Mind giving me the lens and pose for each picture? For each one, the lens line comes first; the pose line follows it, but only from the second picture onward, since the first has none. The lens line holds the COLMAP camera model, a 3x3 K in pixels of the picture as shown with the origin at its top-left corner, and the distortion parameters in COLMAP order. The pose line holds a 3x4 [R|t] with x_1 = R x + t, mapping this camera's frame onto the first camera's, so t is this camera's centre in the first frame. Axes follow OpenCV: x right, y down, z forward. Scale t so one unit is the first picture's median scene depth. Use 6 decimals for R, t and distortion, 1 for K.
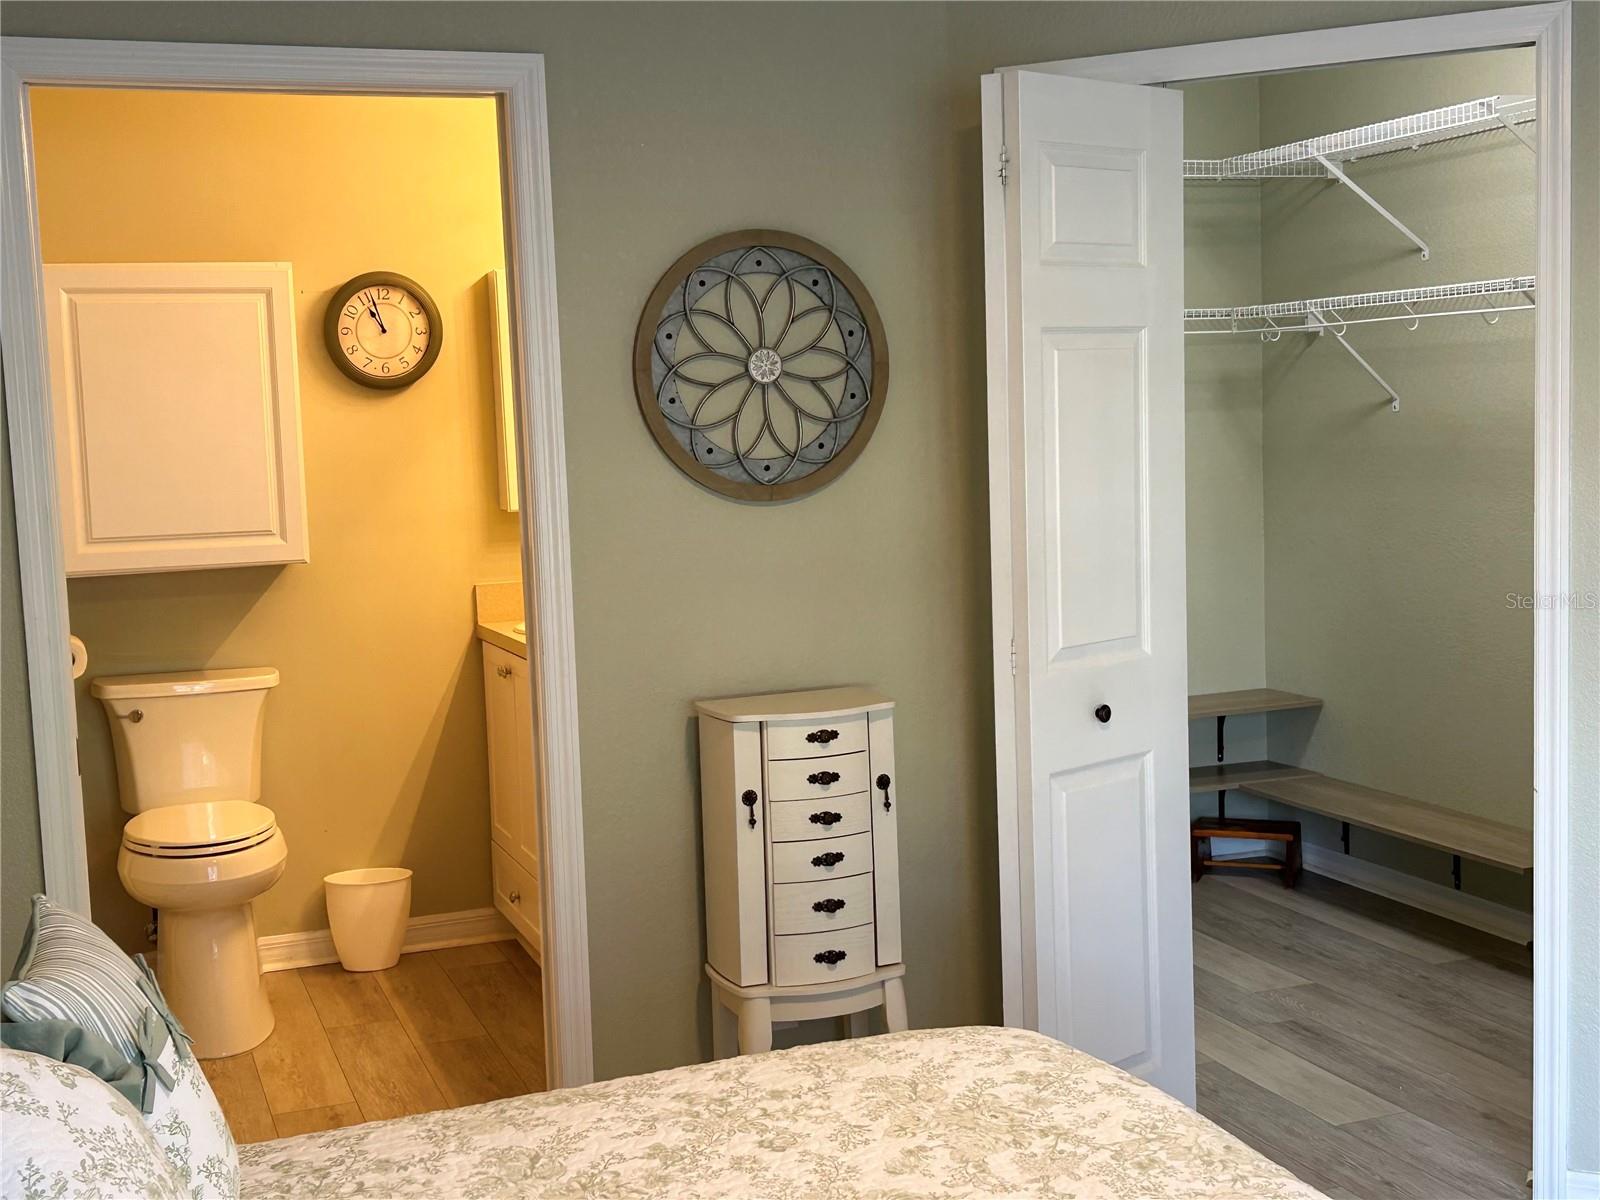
lens RADIAL K [[1962.3, 0, 799.5], [0, 1962.3, 596.6], [0, 0, 1]] dist [0.062233, 0.000000]
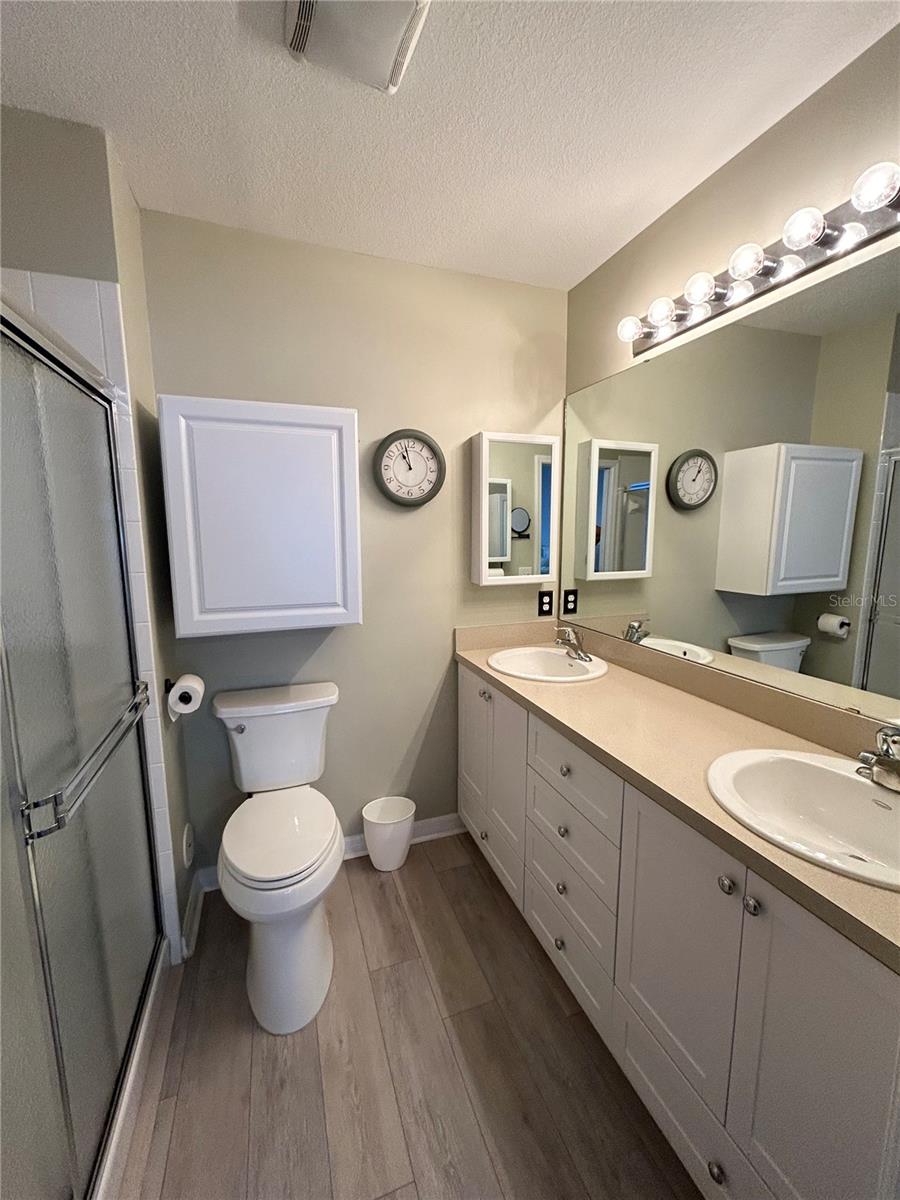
lens RADIAL K [[484.4, 0, 450.8], [0, 484.4, 597.4], [0, 0, 1]] dist [0.000178, 0.000362]
pose [[0.999294, 0.037520, -0.001884, -0.196607], [-0.037361, 0.997801, 0.054748, -0.062831], [0.003934, -0.054639, 0.998498, 0.691842]]
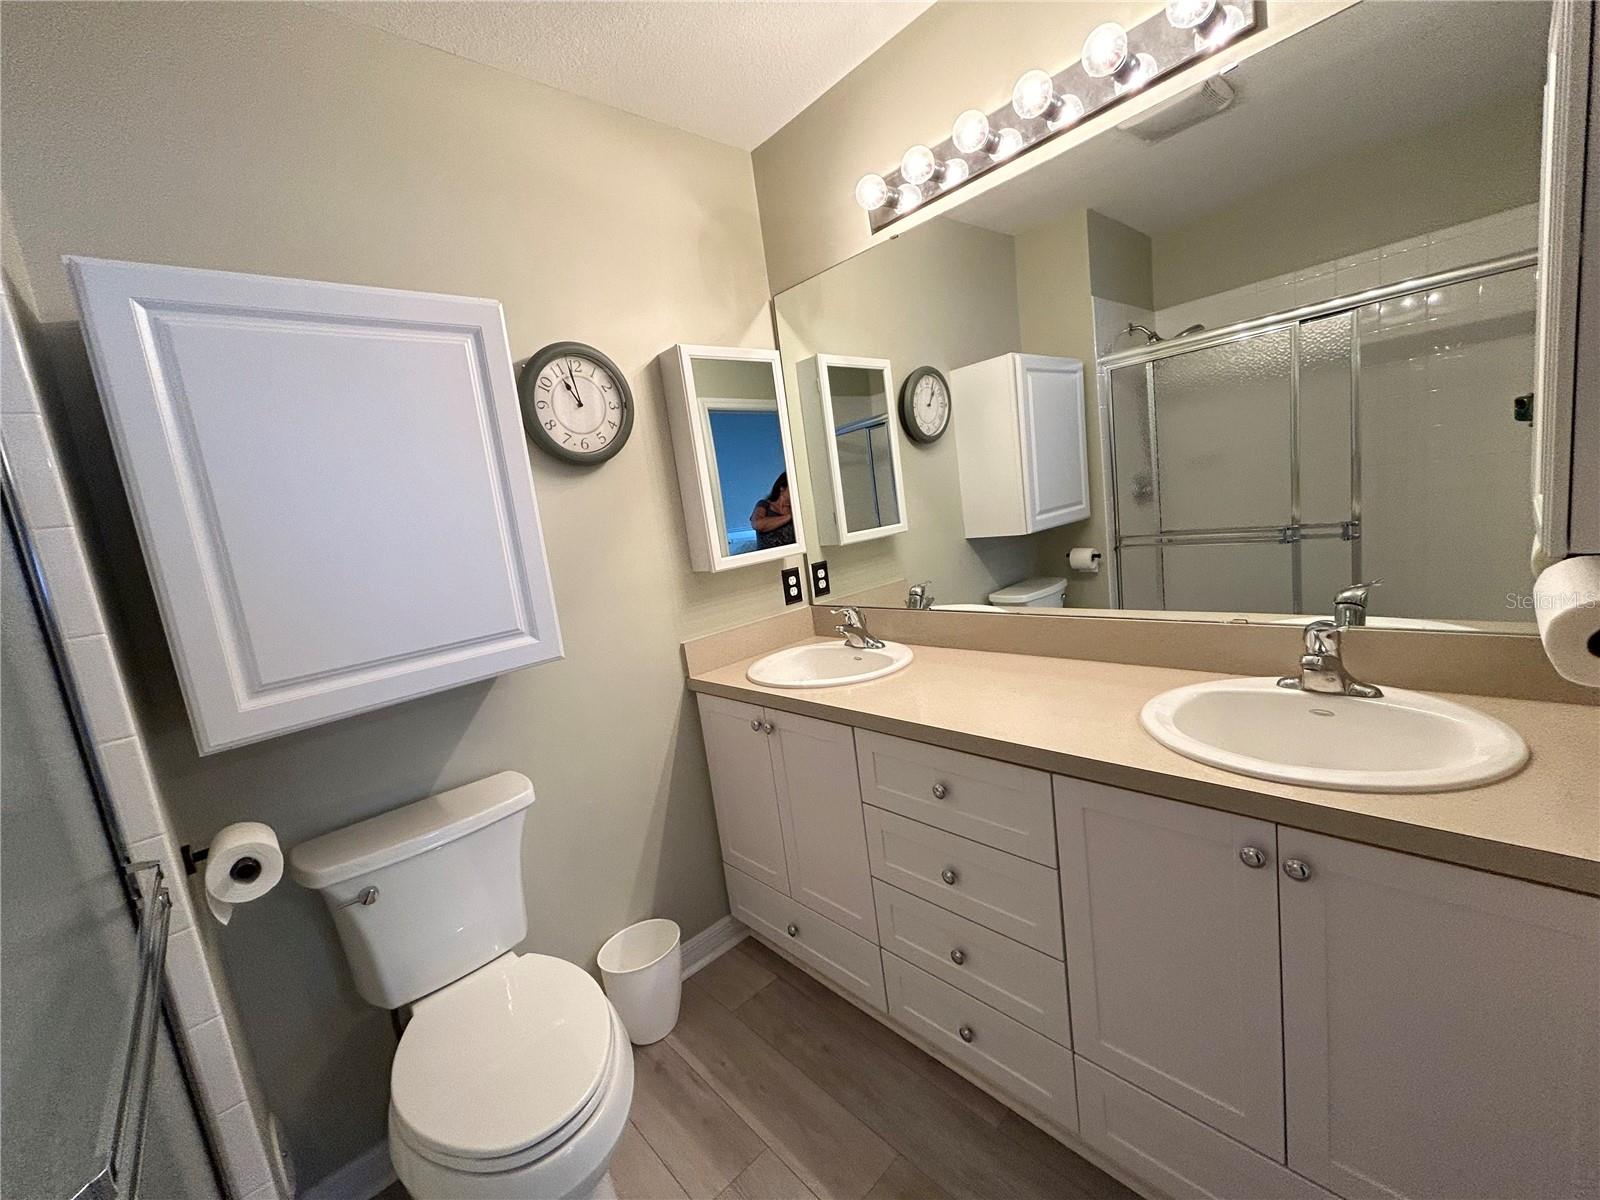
lens RADIAL K [[645.9, 0, 799.6], [0, 645.9, 597.8], [0, 0, 1]] dist [0.000178, 0.000362]
pose [[0.921908, -0.137095, 0.362341, -0.270352], [0.126758, 0.990555, 0.052273, -0.048406], [-0.366086, -0.002261, 0.930578, 0.745412]]
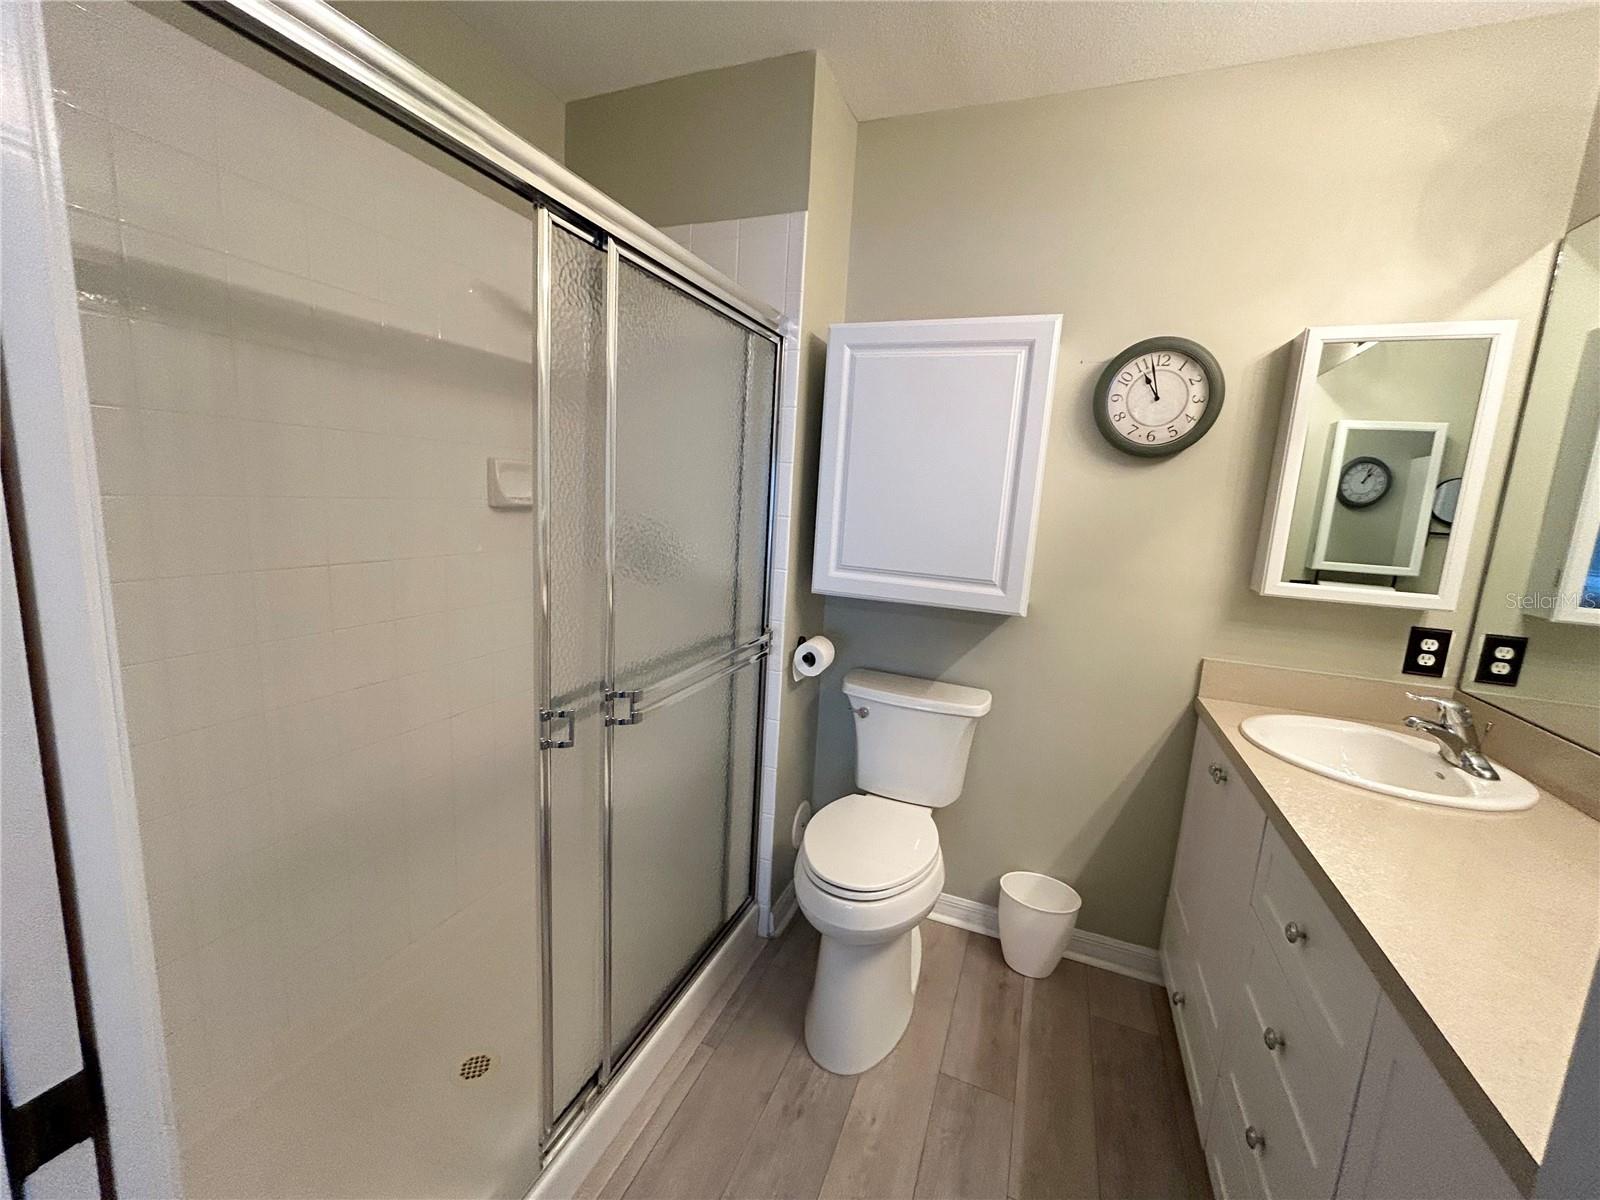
lens RADIAL K [[645.9, 0, 801.7], [0, 645.9, 600.0], [0, 0, 1]] dist [0.000178, 0.000362]
pose [[0.734049, 0.189984, -0.651980, -0.123330], [-0.145067, 0.981777, 0.122758, -0.054067], [0.663421, 0.004471, 0.748233, 0.713902]]
